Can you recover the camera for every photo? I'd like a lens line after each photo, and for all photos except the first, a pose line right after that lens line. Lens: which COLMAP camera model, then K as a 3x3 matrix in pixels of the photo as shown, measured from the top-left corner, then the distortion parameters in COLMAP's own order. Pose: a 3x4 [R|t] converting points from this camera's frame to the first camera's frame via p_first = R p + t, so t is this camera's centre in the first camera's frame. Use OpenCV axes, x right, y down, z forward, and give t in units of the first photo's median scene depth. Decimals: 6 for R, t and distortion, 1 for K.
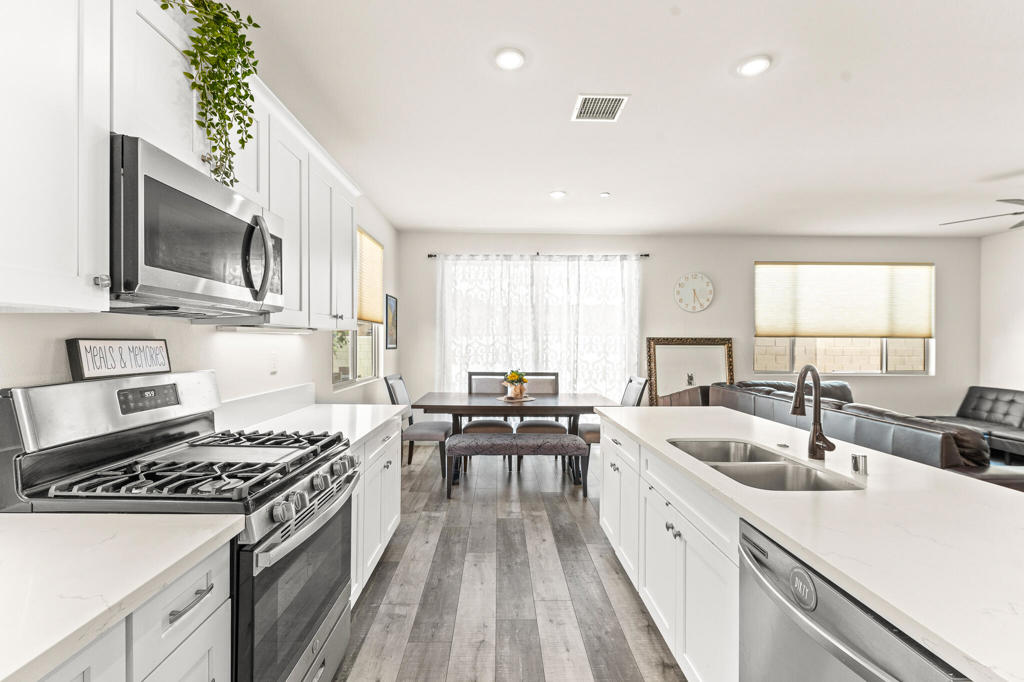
lens RADIAL K [[442.8, 0, 504.9], [0, 442.8, 340.9], [0, 0, 1]] dist [-0.000490, -0.000415]
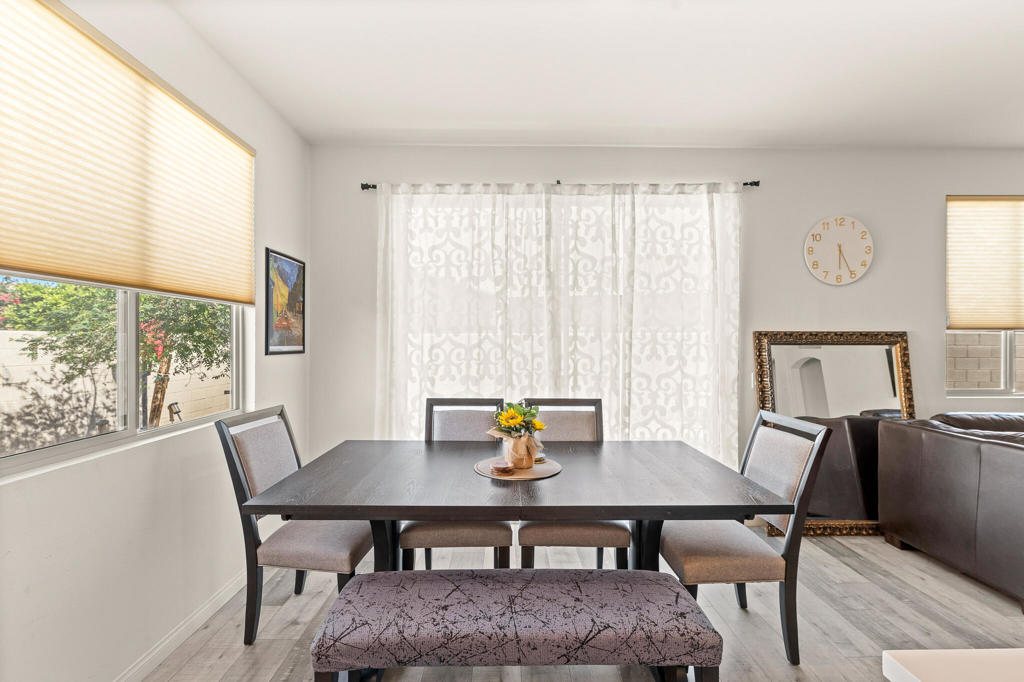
lens RADIAL K [[450.3, 0, 504.8], [0, 450.3, 338.6], [0, 0, 1]] dist [-0.001203, -0.000144]
pose [[0.999838, -0.003254, -0.017706, 0.016099], [0.003229, 0.999994, -0.001451, 0.001055], [0.017711, 0.001393, 0.999842, 0.434177]]
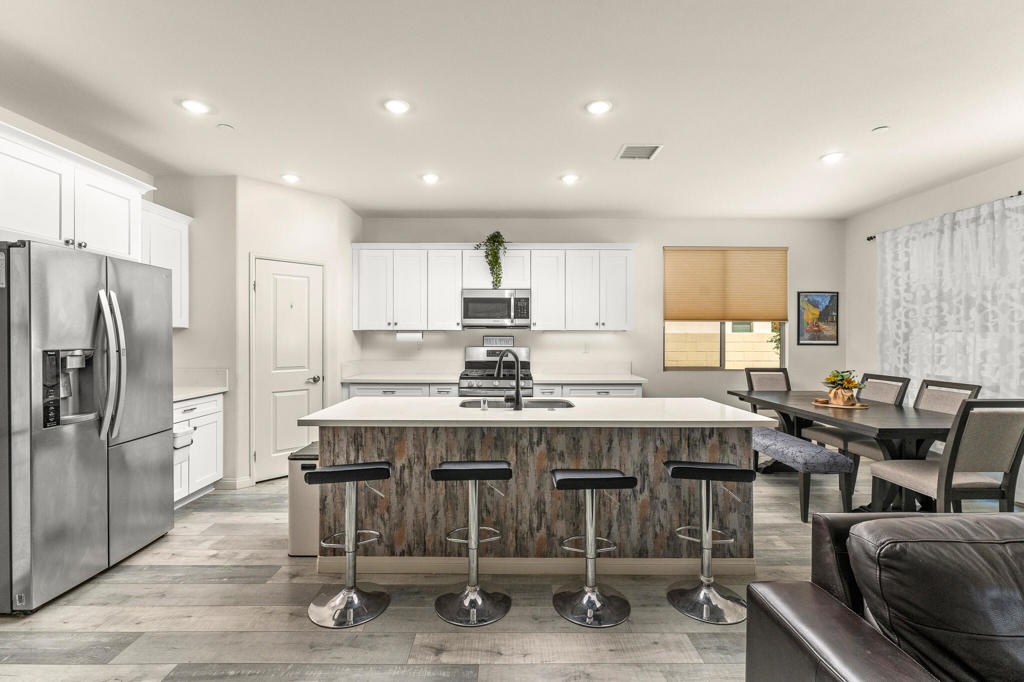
lens RADIAL K [[447.2, 0, 511.2], [0, 447.2, 337.2], [0, 0, 1]] dist [-0.001861, -0.000246]
pose [[-0.015423, -0.004753, -0.999870, 0.709250], [-0.000345, 0.999989, -0.004748, 0.005019], [0.999881, 0.000271, -0.015425, 0.311194]]
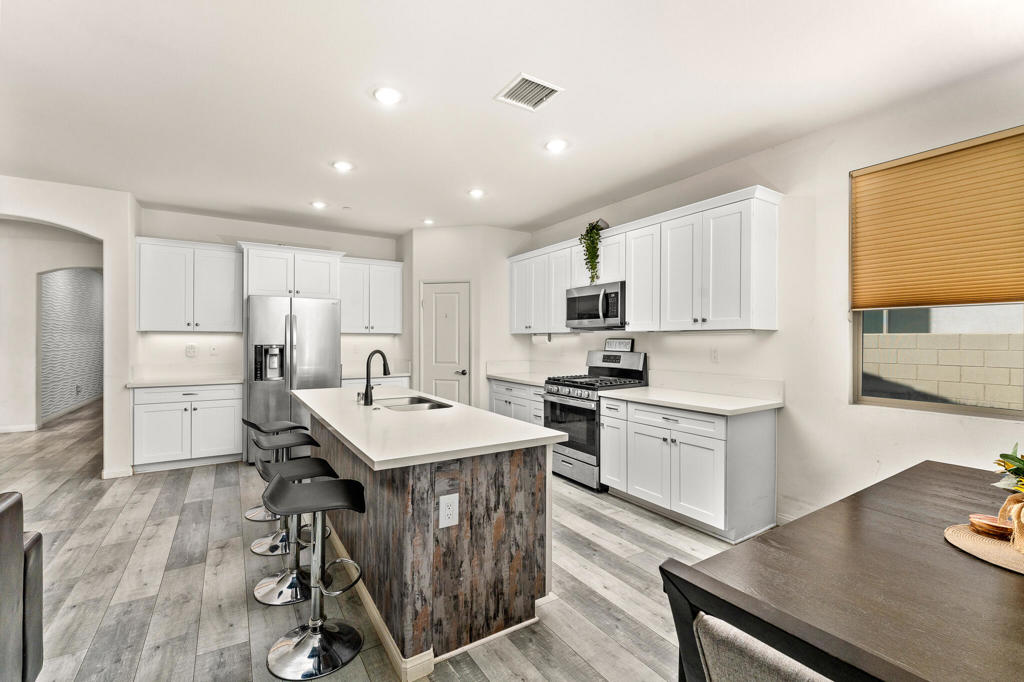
lens RADIAL K [[442.8, 0, 504.9], [0, 442.8, 340.9], [0, 0, 1]] dist [-0.000490, -0.000415]
pose [[-0.859729, -0.006291, -0.510713, 0.350686], [-0.007091, 0.999975, -0.000380, 0.003895], [0.510702, 0.003295, -0.859751, 0.852041]]
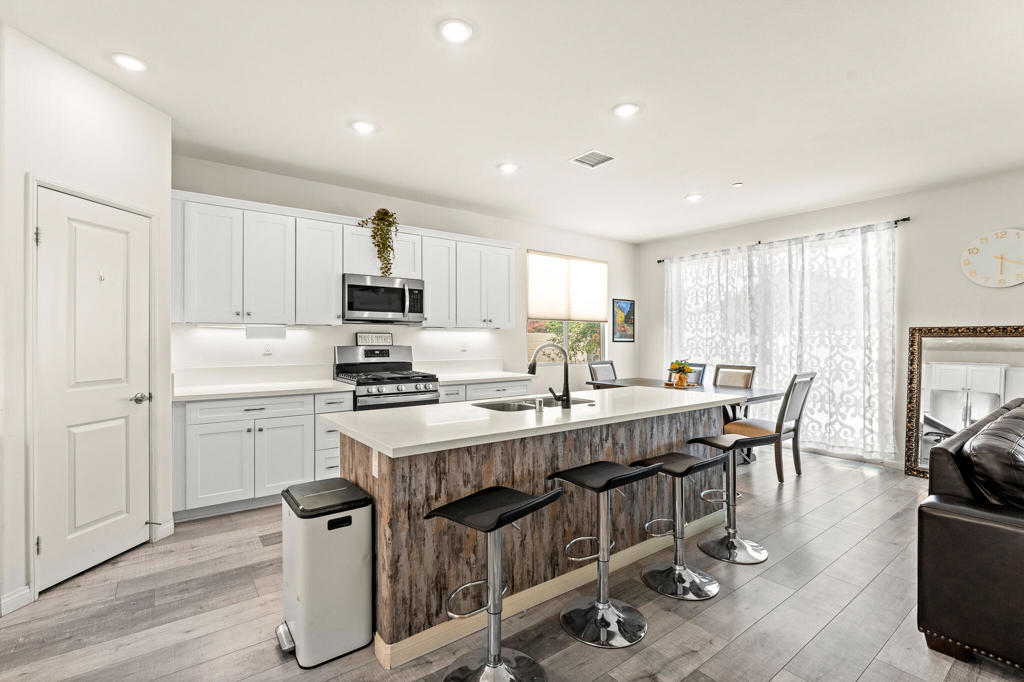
lens RADIAL K [[456.9, 0, 509.8], [0, 456.9, 340.1], [0, 0, 1]] dist [-0.000165, -0.000226]
pose [[0.583196, -0.002953, -0.812326, 0.565582], [0.002715, 0.999995, -0.001686, 0.013088], [0.812327, -0.001222, 0.583201, -0.008907]]
